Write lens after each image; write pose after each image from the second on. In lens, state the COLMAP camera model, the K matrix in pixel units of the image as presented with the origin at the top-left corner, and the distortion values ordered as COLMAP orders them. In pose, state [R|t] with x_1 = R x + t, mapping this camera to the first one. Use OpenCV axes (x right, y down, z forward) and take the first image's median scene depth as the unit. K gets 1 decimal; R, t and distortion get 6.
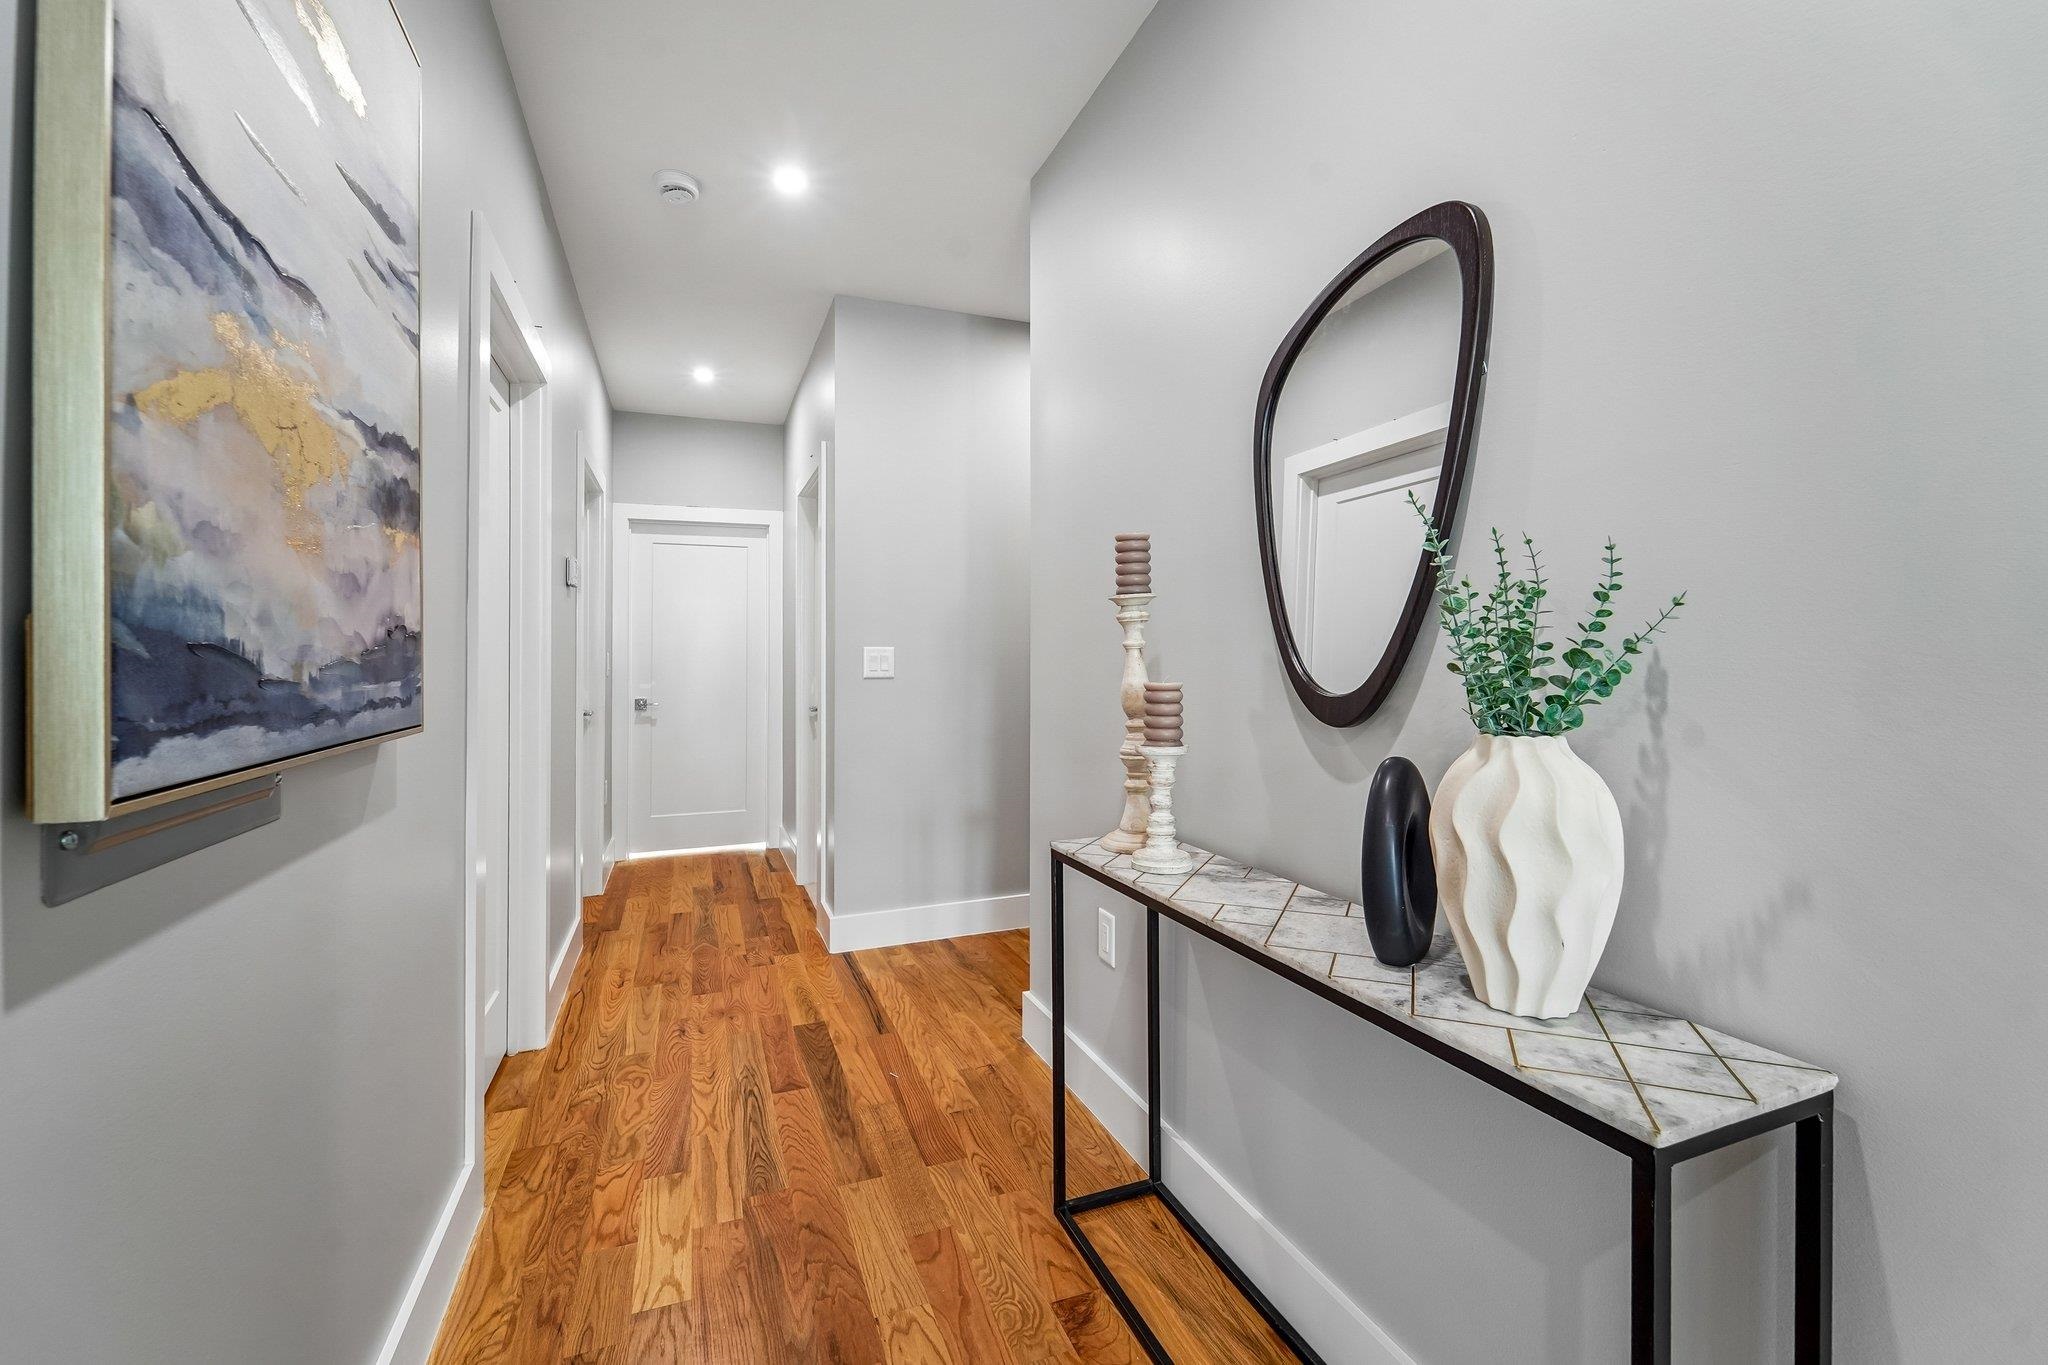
lens RADIAL K [[842.5, 0, 1018.0], [0, 842.5, 668.0], [0, 0, 1]] dist [-0.011430, -0.000119]
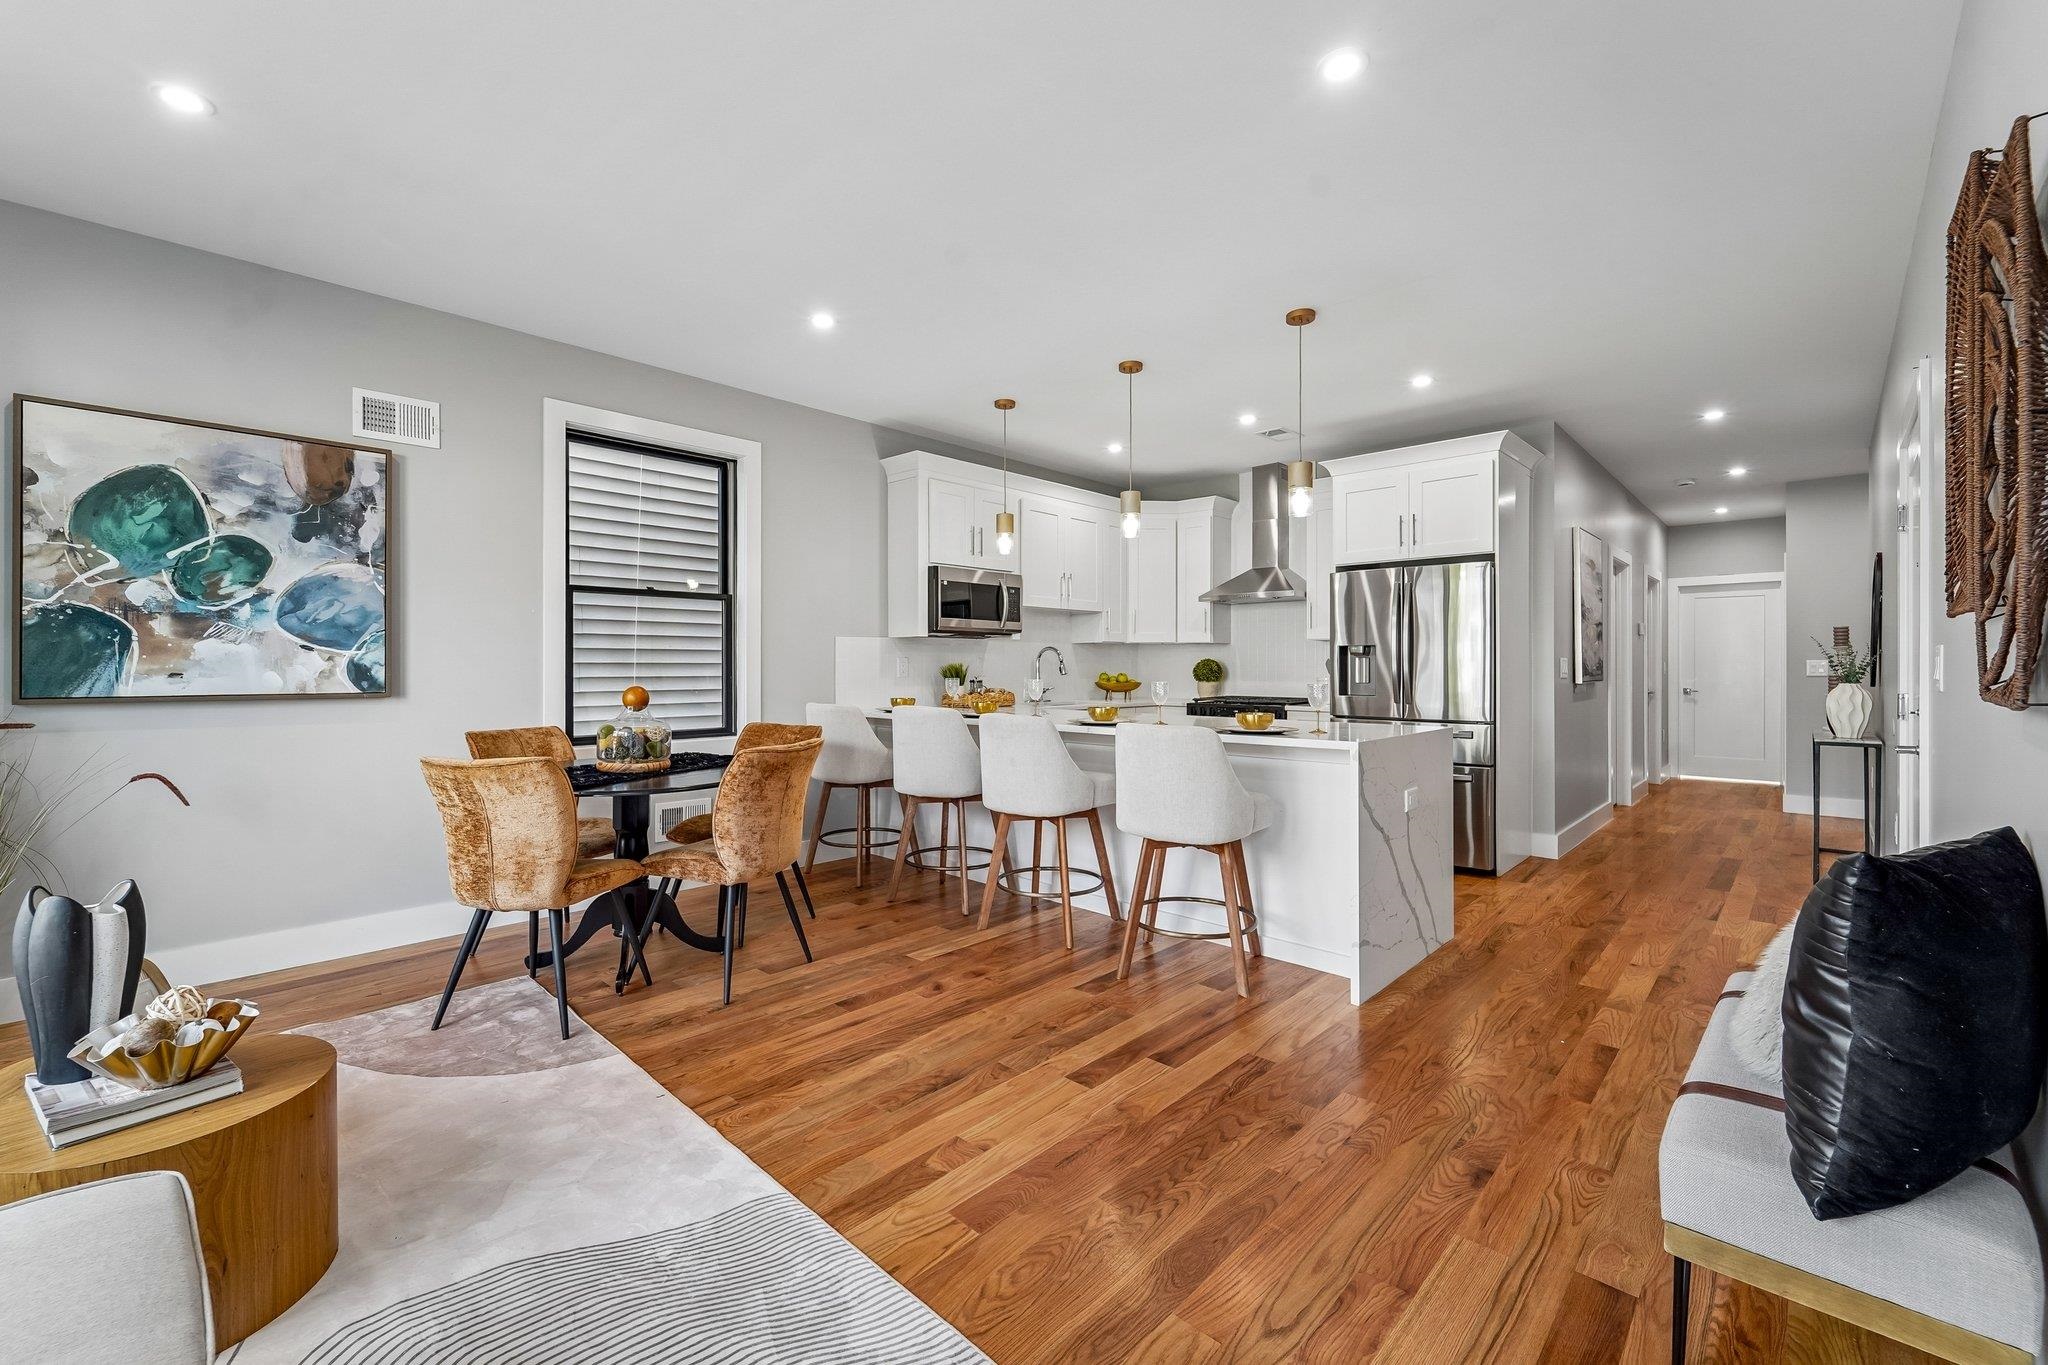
lens RADIAL K [[842.5, 0, 1009.2], [0, 842.5, 676.5], [0, 0, 1]] dist [-0.011430, -0.000119]
pose [[0.413939, 0.012992, -0.910212, 0.585409], [-0.003998, 0.999914, 0.012455, 0.000012], [0.910296, -0.001517, 0.413956, -1.062490]]
